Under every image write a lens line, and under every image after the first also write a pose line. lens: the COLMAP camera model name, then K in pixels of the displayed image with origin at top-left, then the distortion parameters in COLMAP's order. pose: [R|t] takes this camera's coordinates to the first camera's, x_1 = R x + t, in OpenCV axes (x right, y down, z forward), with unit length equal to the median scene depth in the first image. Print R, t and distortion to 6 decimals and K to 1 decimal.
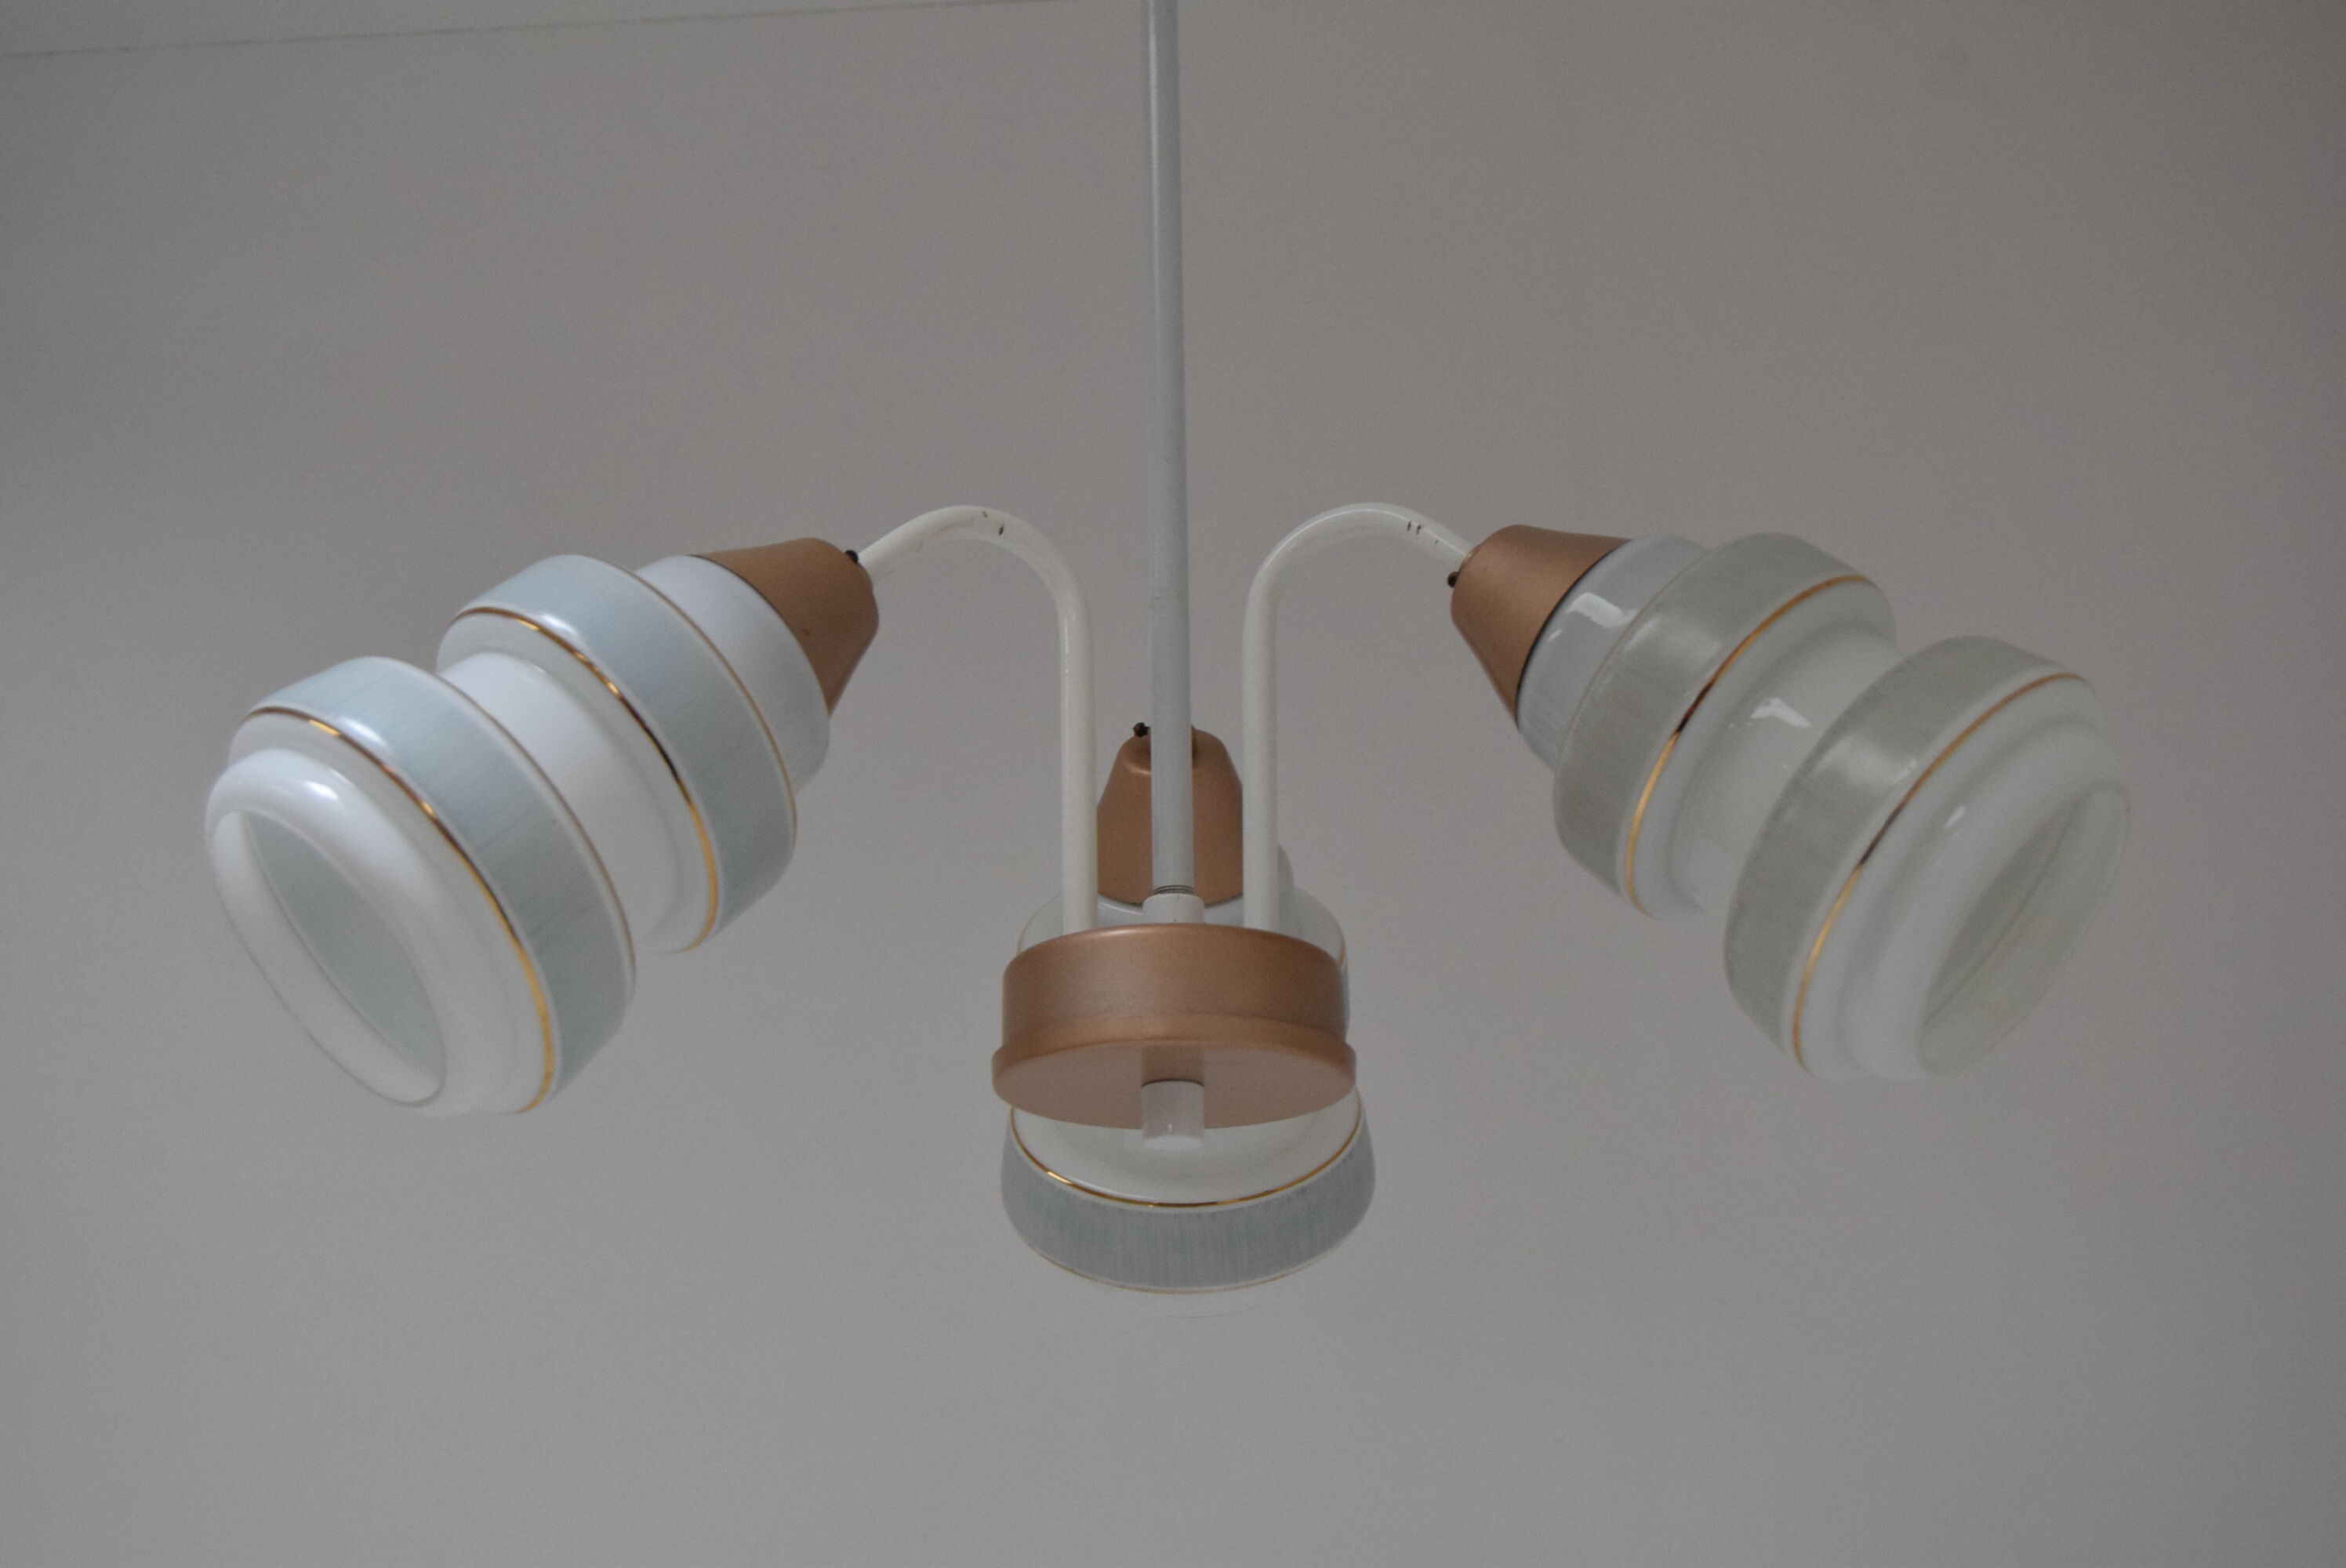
lens RADIAL K [[3877.3, 0, 1173.0], [0, 3877.3, 784.0], [0, 0, 1]] dist [-0.002544, -0.002140]
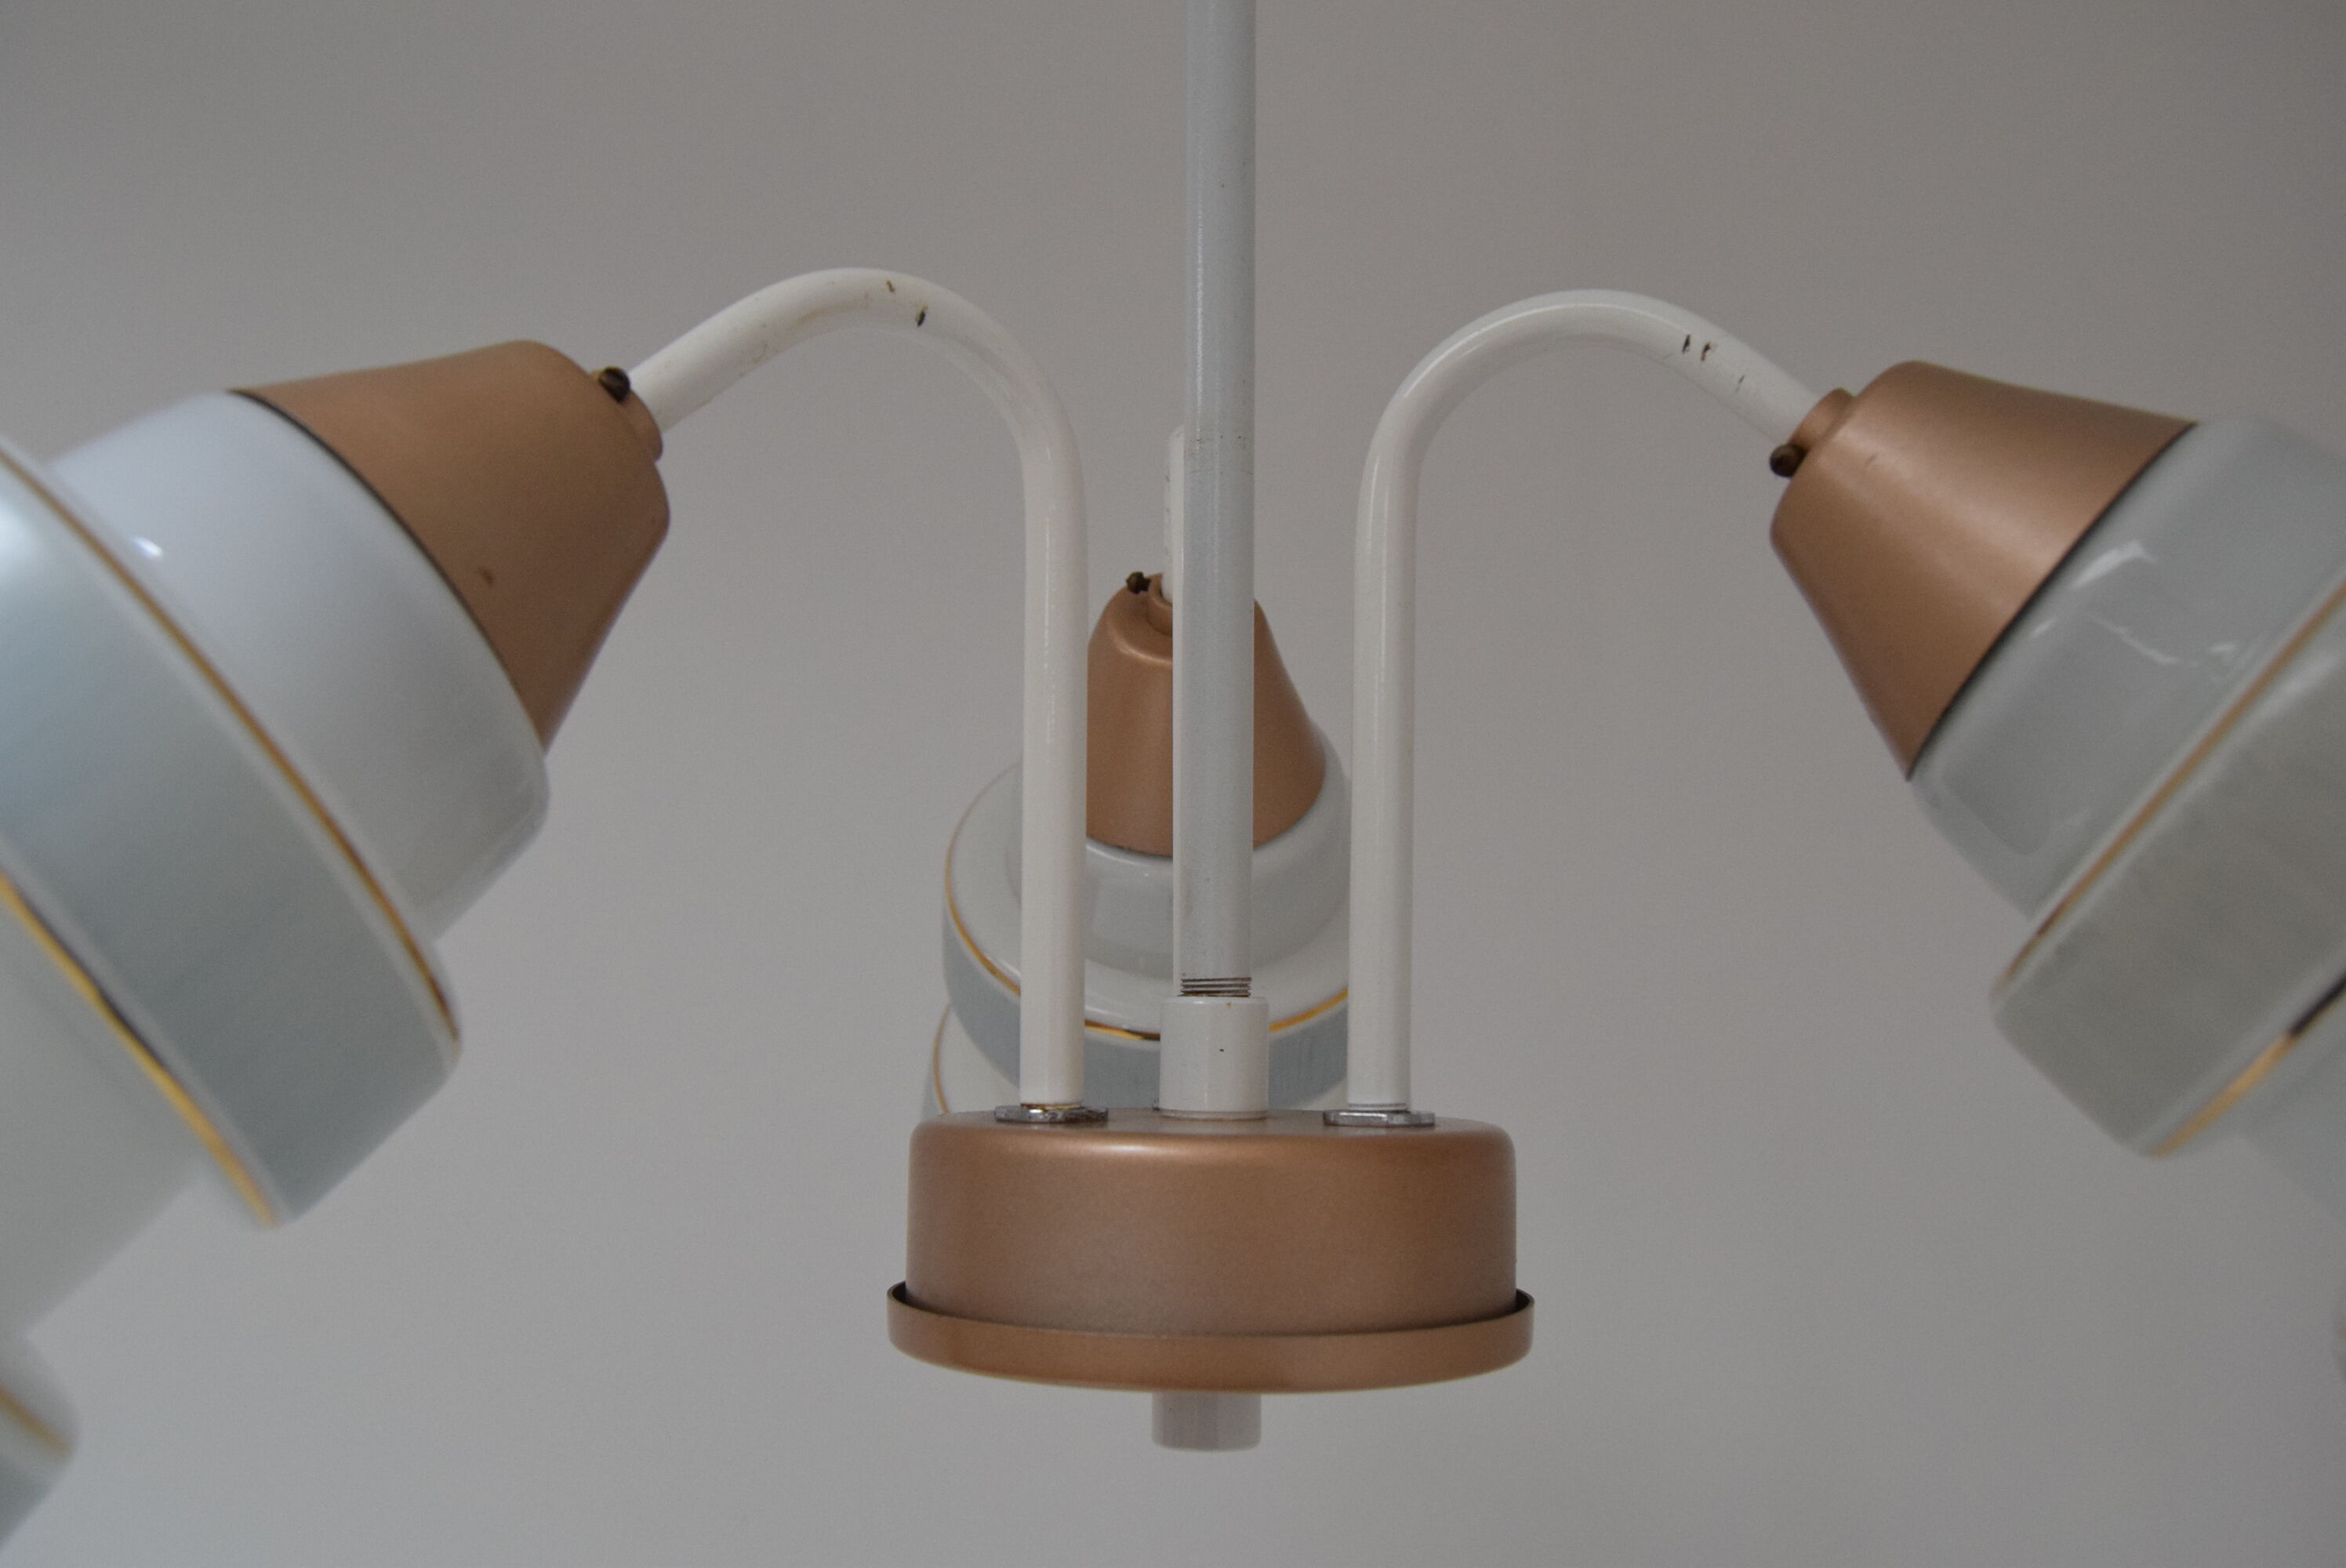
lens RADIAL K [[2096.0, 0, 1173.0], [0, 2096.0, 784.0], [0, 0, 1]] dist [0.037200, -0.000333]
pose [[0.999029, 0.033792, 0.028268, -0.015906], [-0.040131, 0.962755, 0.267381, -0.083312], [-0.018180, -0.268256, 0.963176, 0.712063]]
